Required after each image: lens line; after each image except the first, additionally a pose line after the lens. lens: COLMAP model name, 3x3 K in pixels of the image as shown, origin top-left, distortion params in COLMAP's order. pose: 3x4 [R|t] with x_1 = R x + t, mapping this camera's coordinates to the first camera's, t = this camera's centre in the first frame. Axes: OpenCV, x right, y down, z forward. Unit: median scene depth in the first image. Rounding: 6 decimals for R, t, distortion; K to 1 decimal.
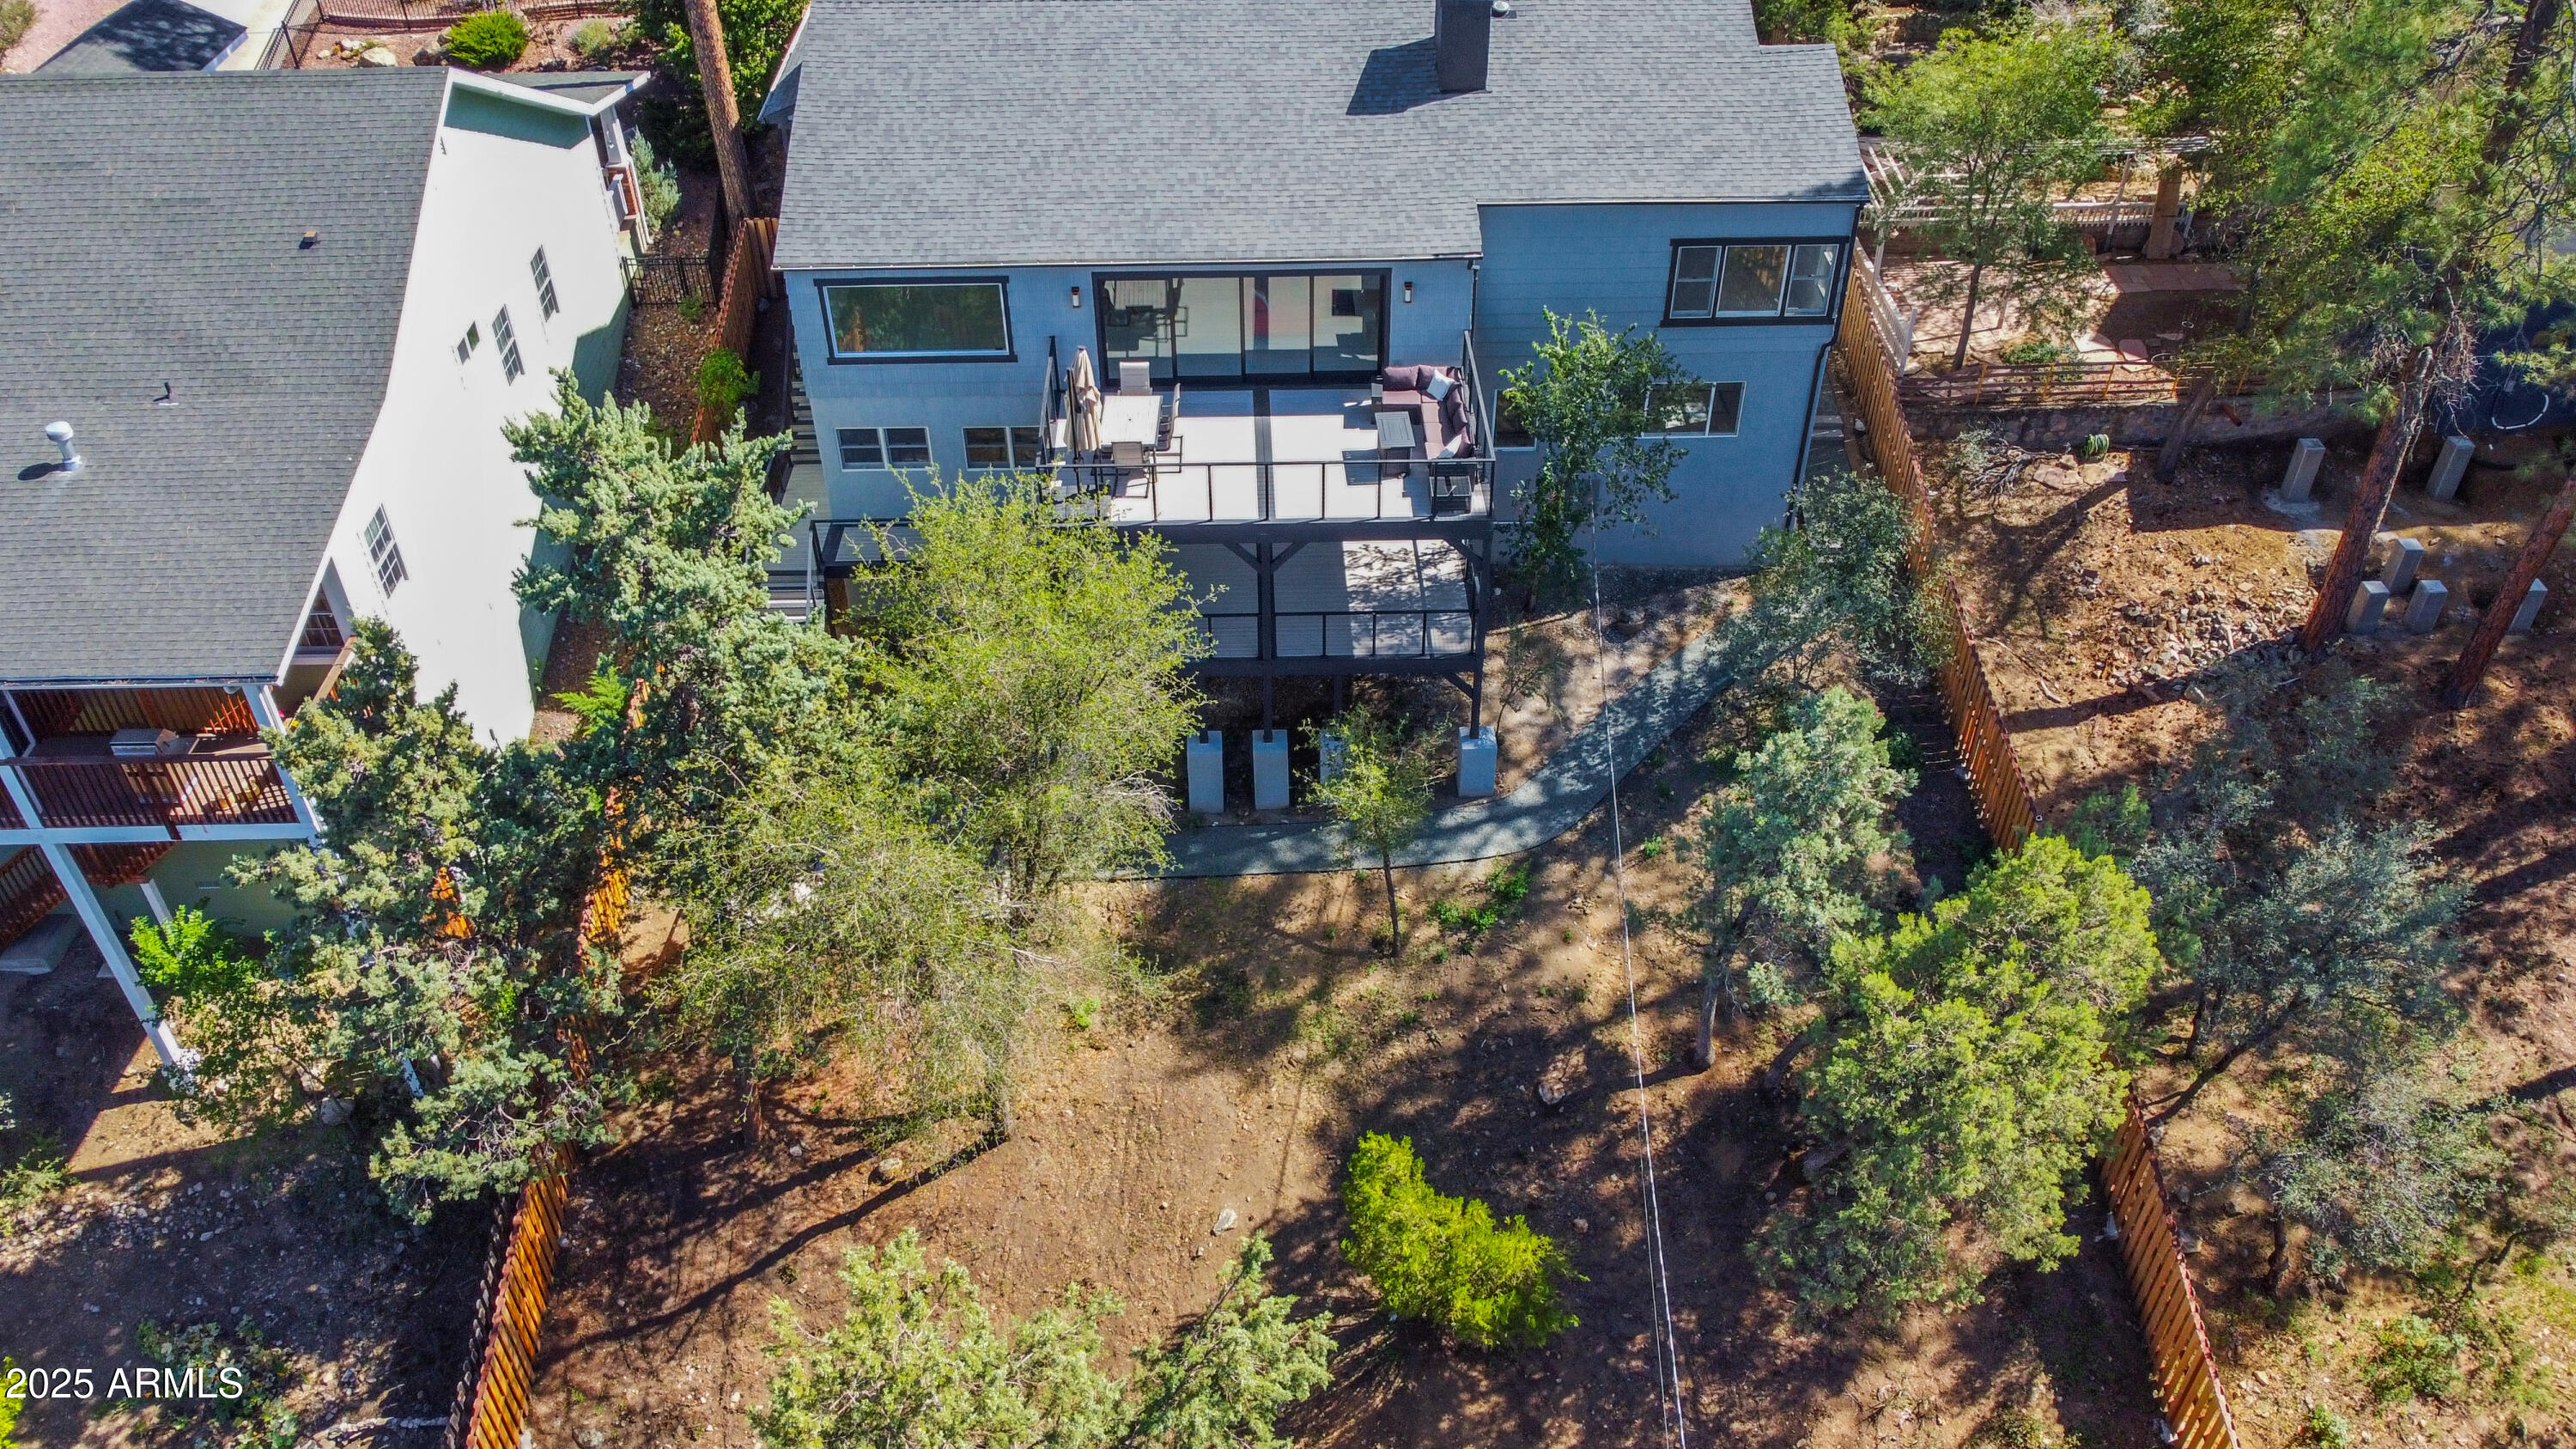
lens RADIAL K [[1956.1, 0, 1276.8], [0, 1956.1, 738.7], [0, 0, 1]] dist [-0.006555, -0.003721]
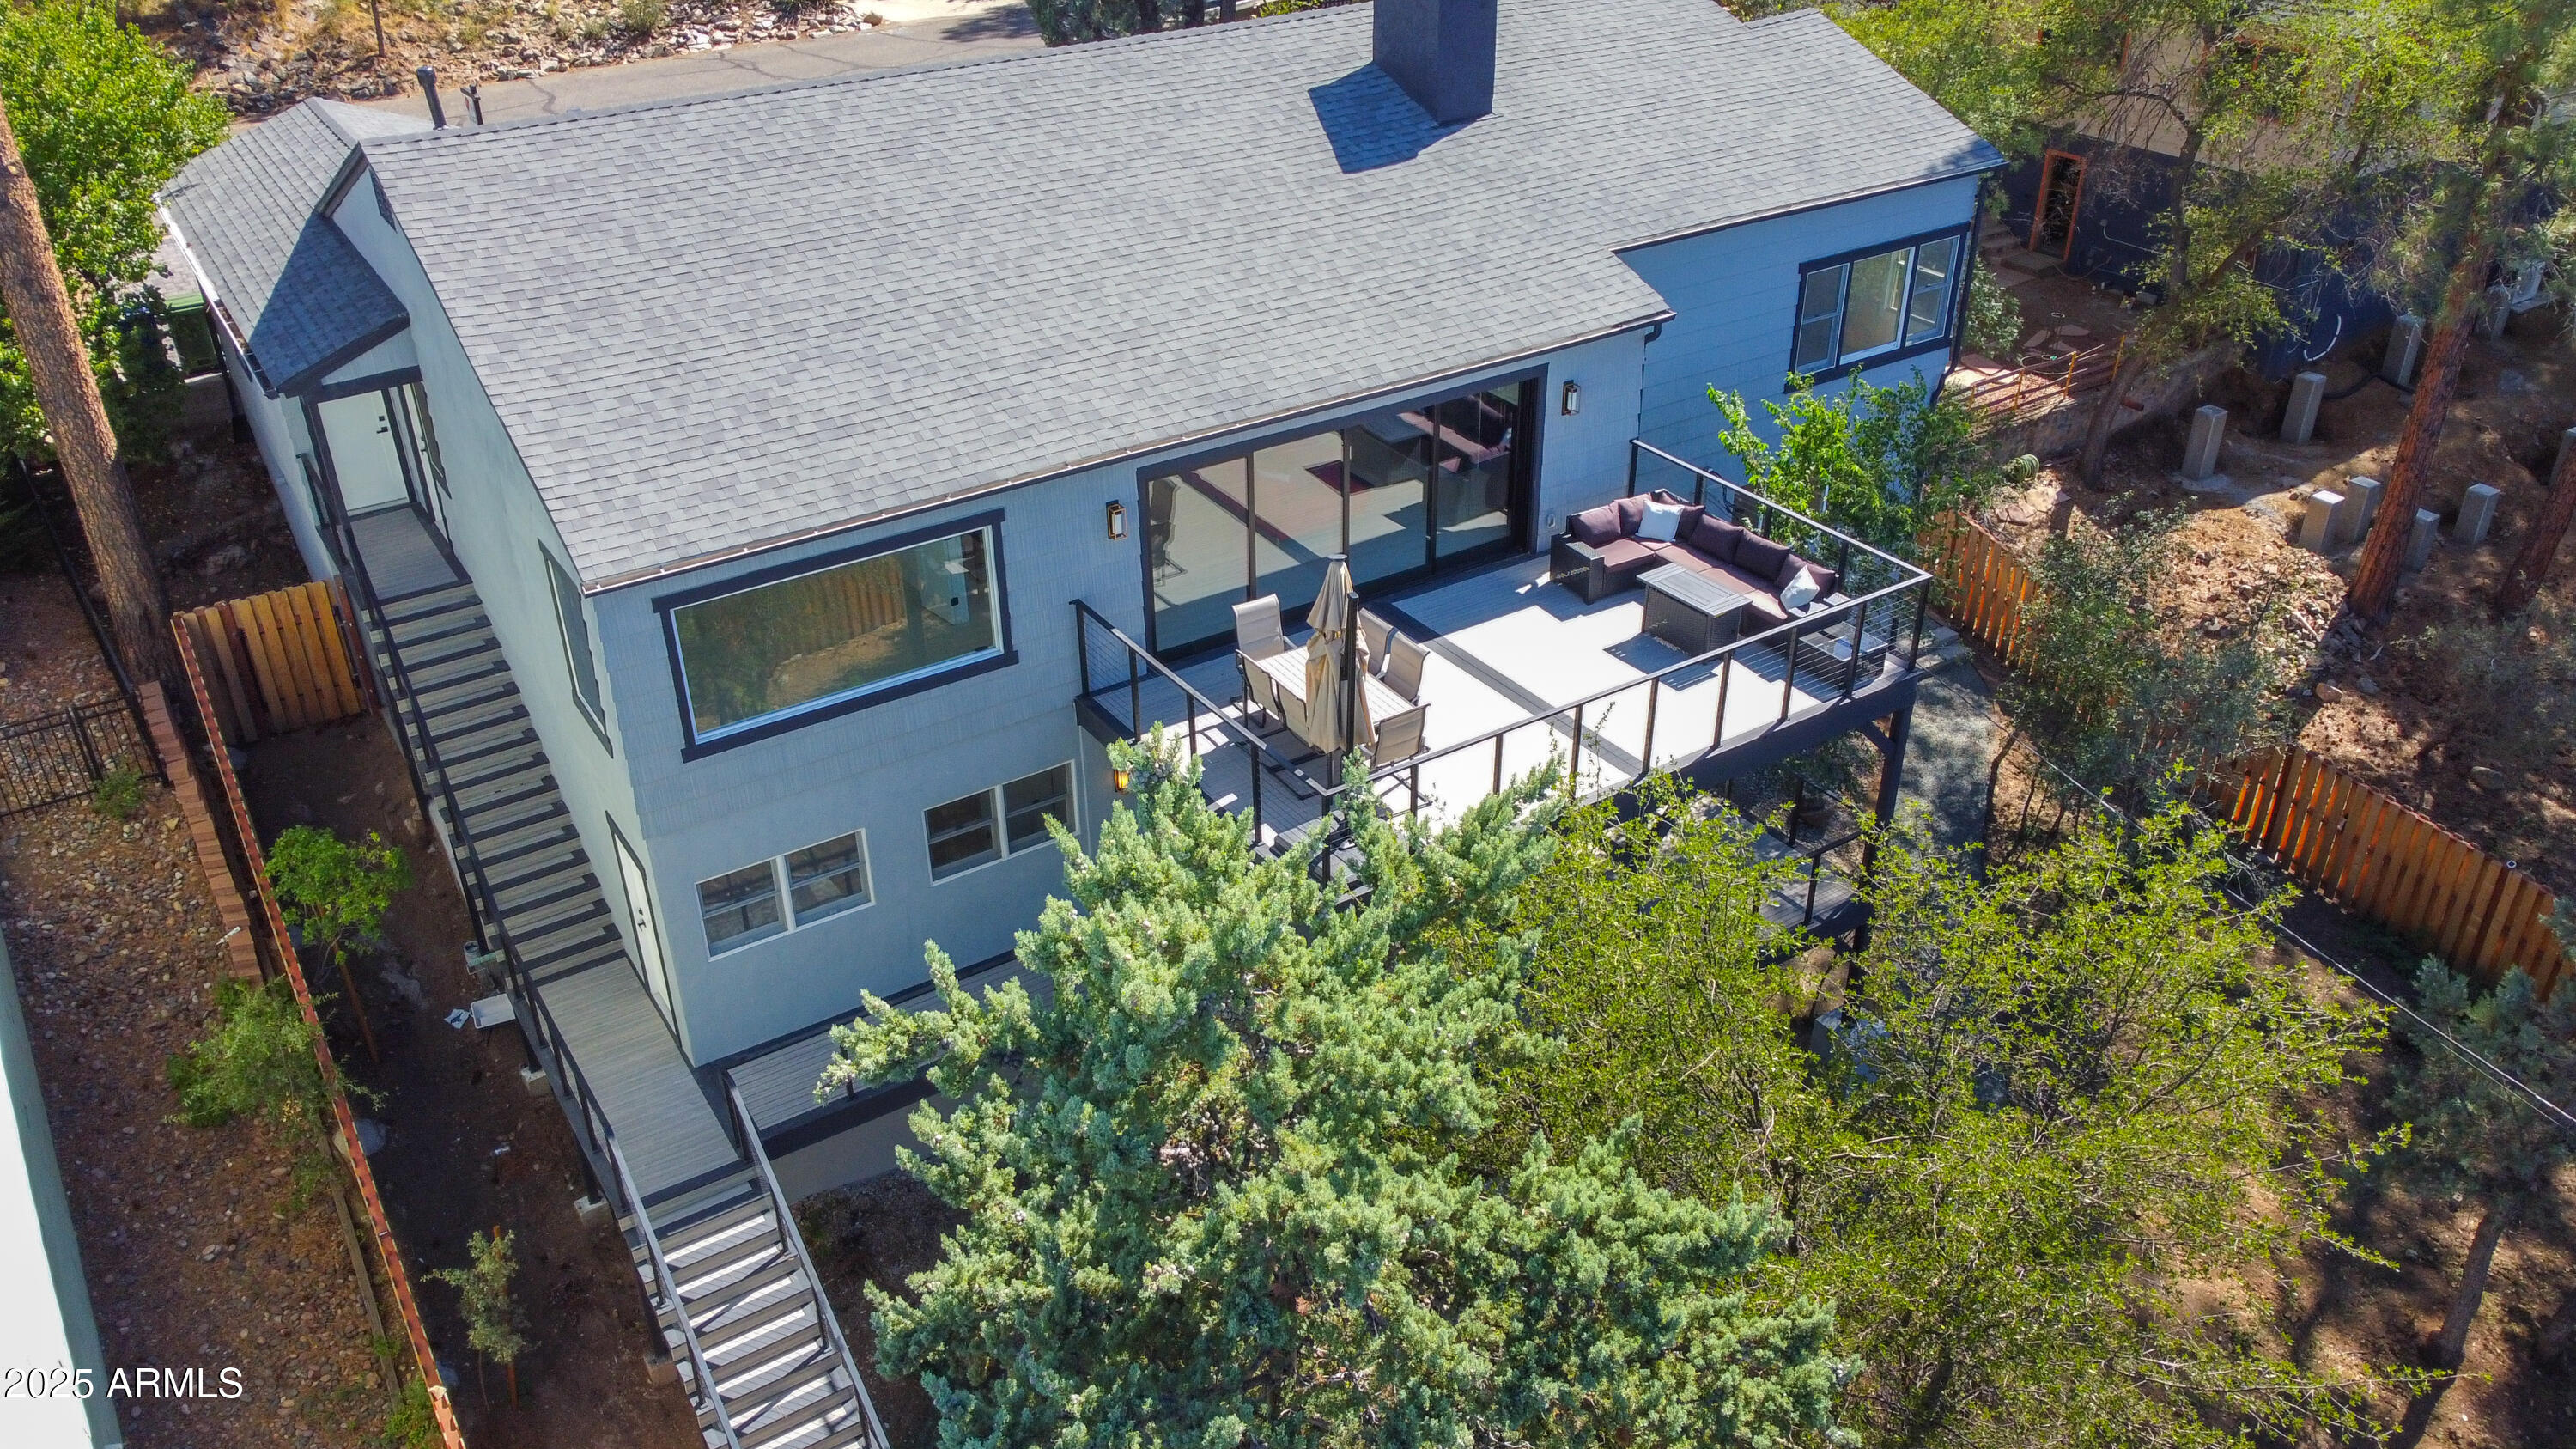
lens RADIAL K [[1956.1, 0, 1291.1], [0, 1956.1, 718.4], [0, 0, 1]] dist [-0.006555, -0.003721]
pose [[0.847158, -0.270194, 0.457514, -0.324459], [0.342085, 0.936213, -0.080523, -0.107122], [-0.406573, 0.224724, 0.885549, 0.483441]]
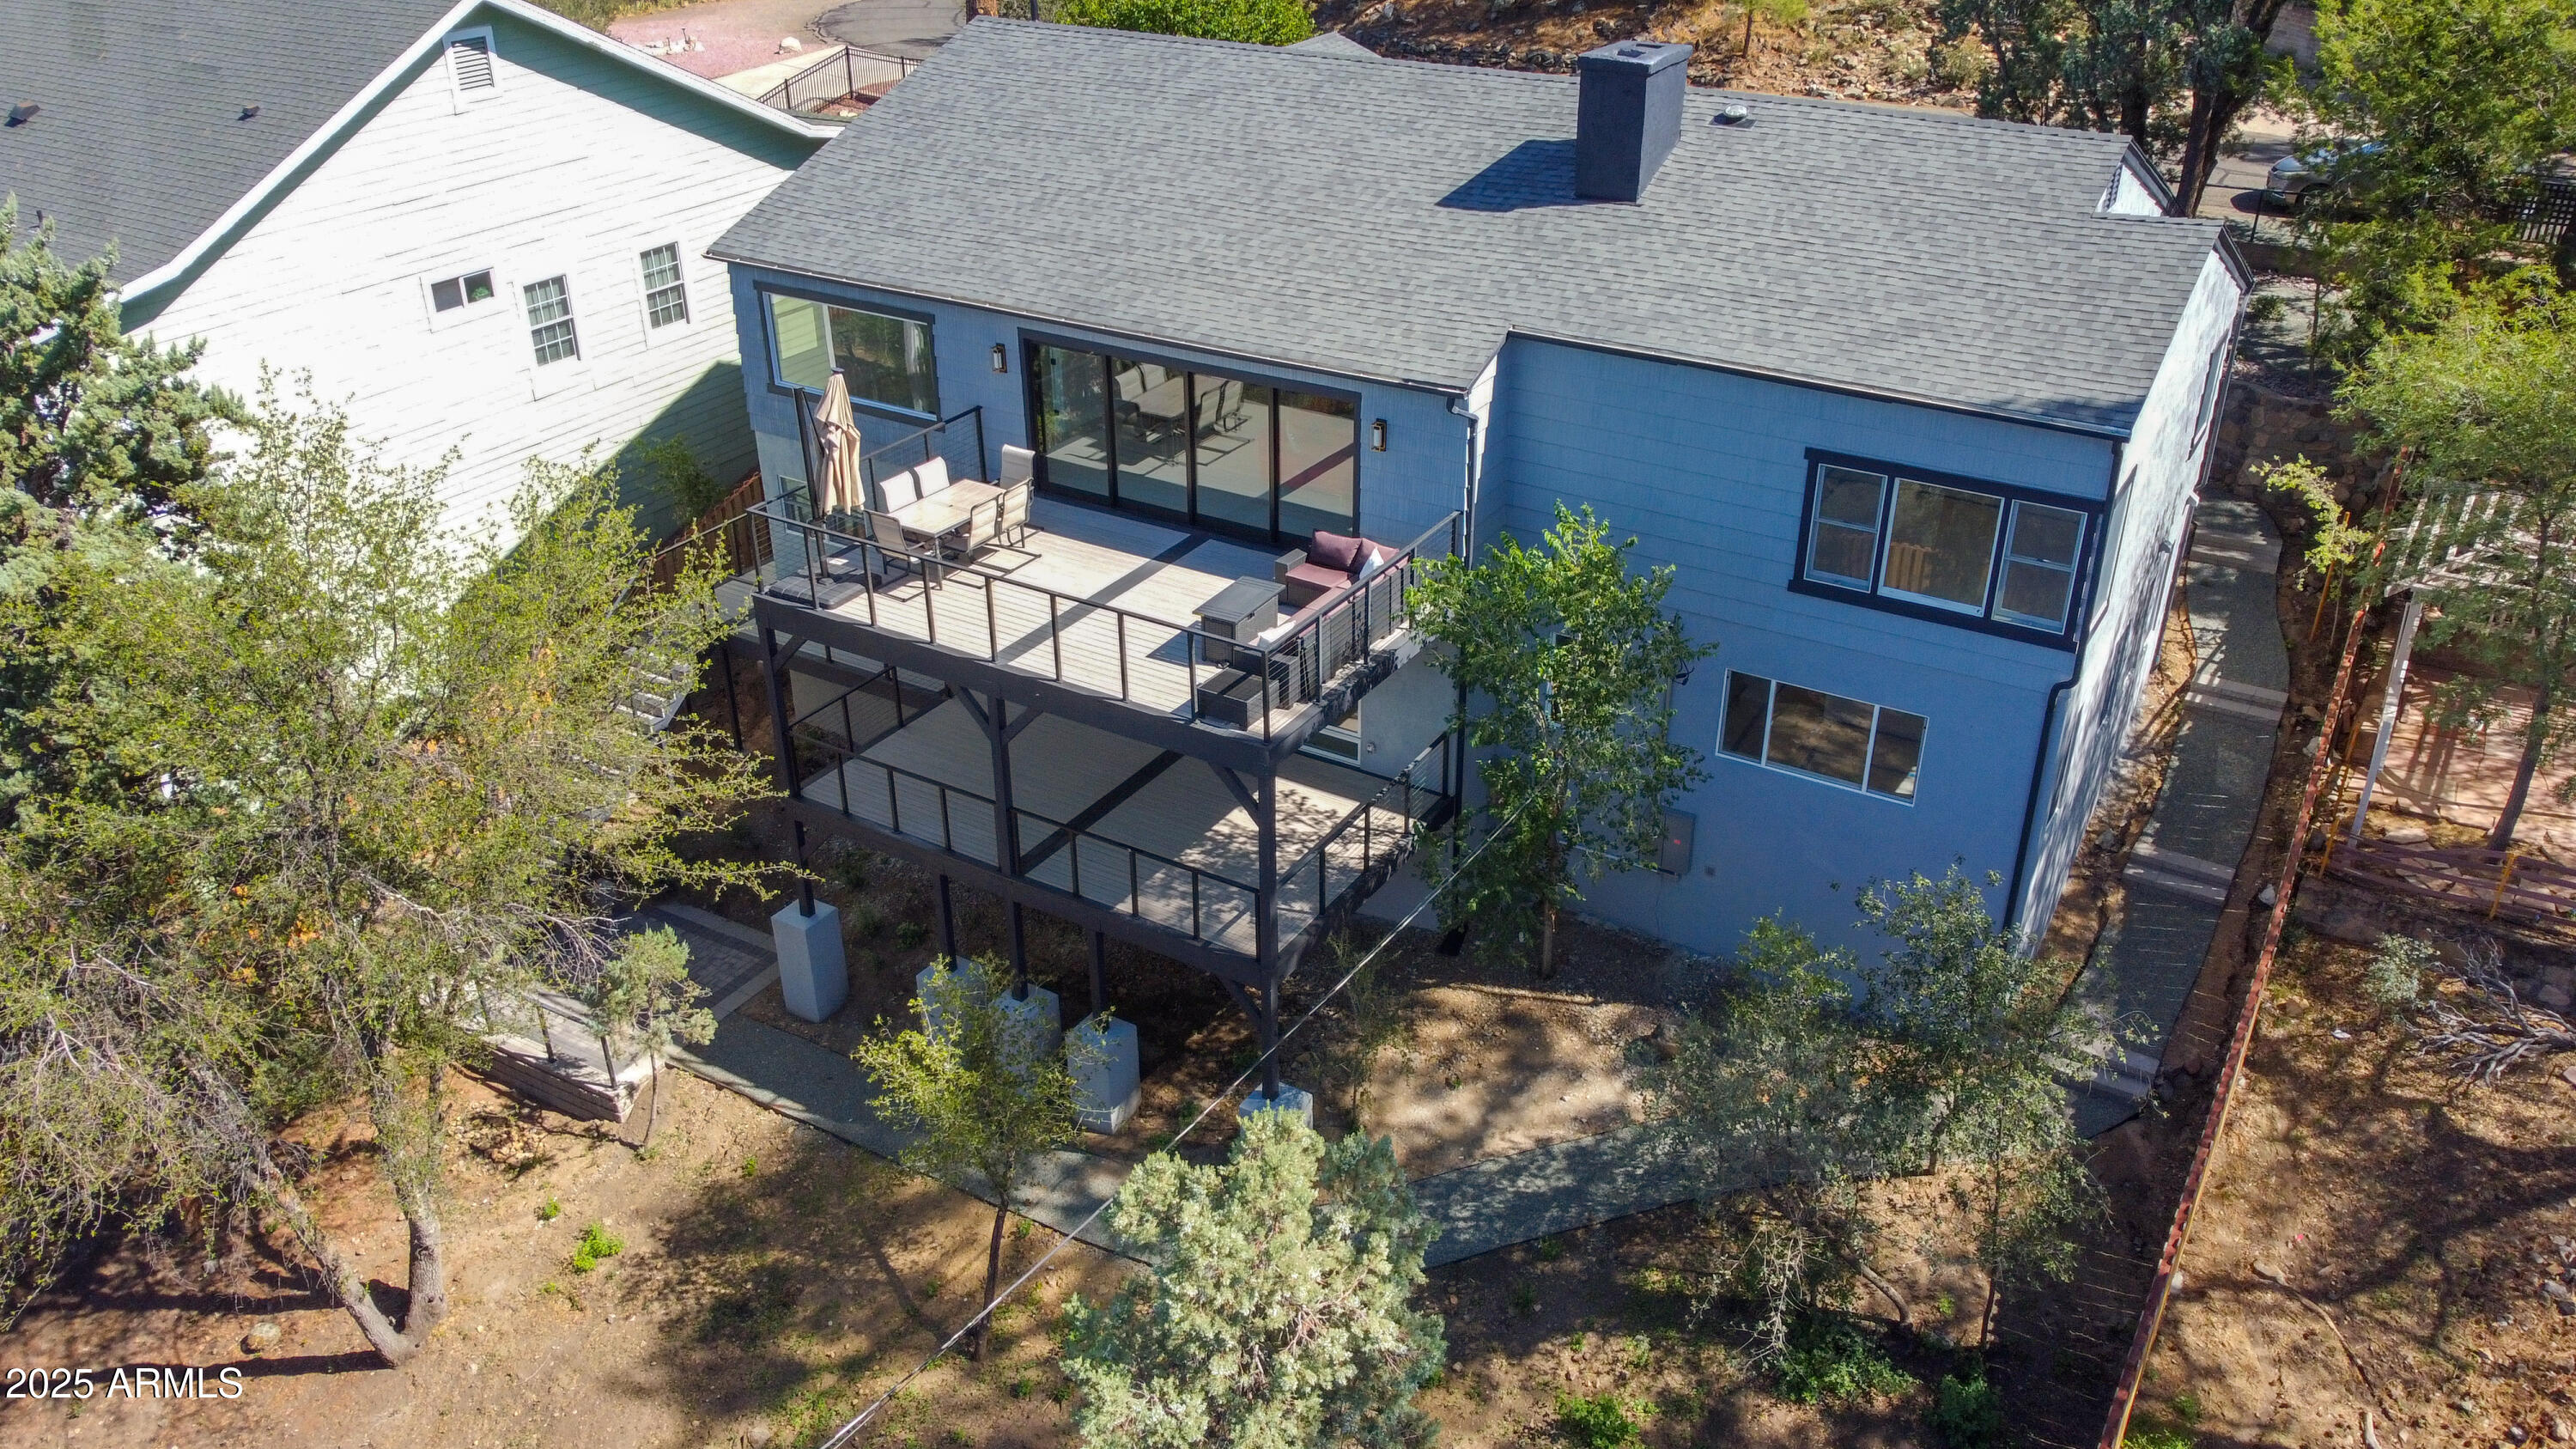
lens RADIAL K [[1956.1, 0, 1280.6], [0, 1956.1, 721.1], [0, 0, 1]] dist [-0.006555, -0.003721]
pose [[0.838472, 0.258613, -0.479671, 0.382148], [-0.347732, 0.931633, -0.105553, -0.050165], [0.419580, 0.255300, 0.871076, 0.408753]]
